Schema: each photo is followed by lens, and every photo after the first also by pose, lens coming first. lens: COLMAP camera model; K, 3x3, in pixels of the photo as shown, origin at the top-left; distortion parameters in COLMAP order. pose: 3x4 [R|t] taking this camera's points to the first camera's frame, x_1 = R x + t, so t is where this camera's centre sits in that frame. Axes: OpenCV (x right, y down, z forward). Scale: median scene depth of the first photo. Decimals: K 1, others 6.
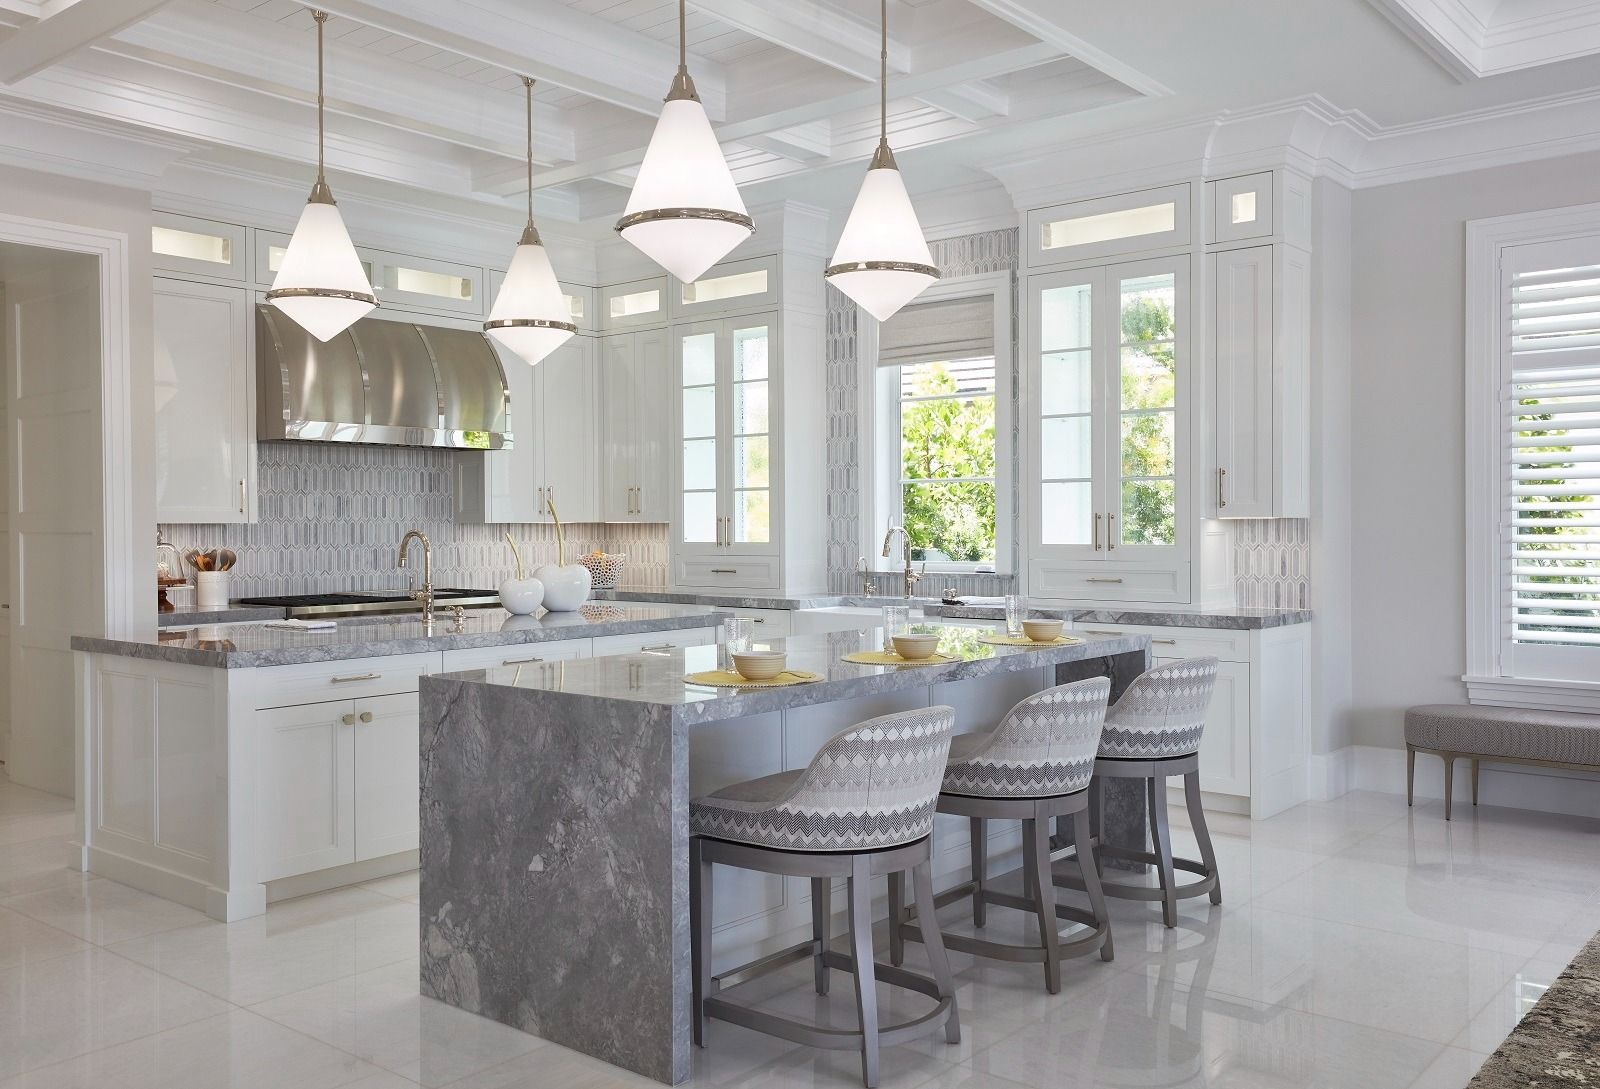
lens RADIAL K [[1346.5, 0, 799.0], [0, 1346.5, 543.8], [0, 0, 1]] dist [0.030853, 0.001411]
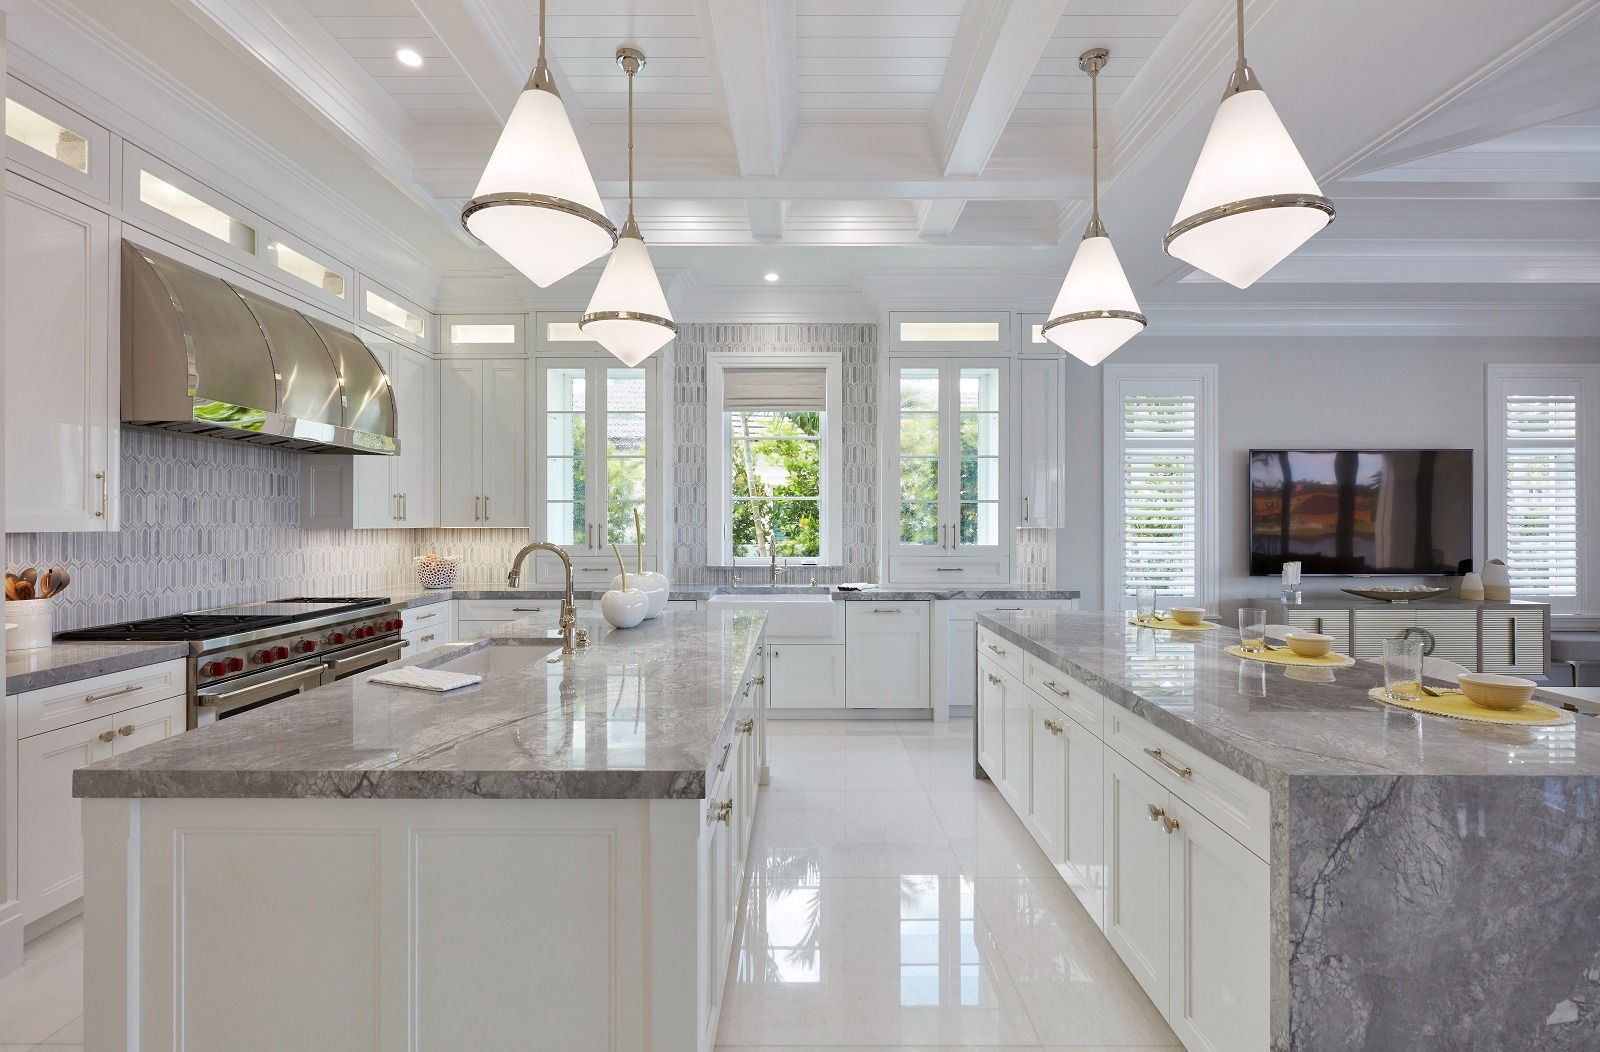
lens RADIAL K [[710.1, 0, 801.6], [0, 710.1, 523.6], [0, 0, 1]] dist [-0.001563, -0.000774]
pose [[0.769680, 0.004655, 0.638413, -0.351168], [0.005420, 0.999890, -0.013826, -0.011760], [-0.638407, 0.014102, 0.769570, 0.446603]]
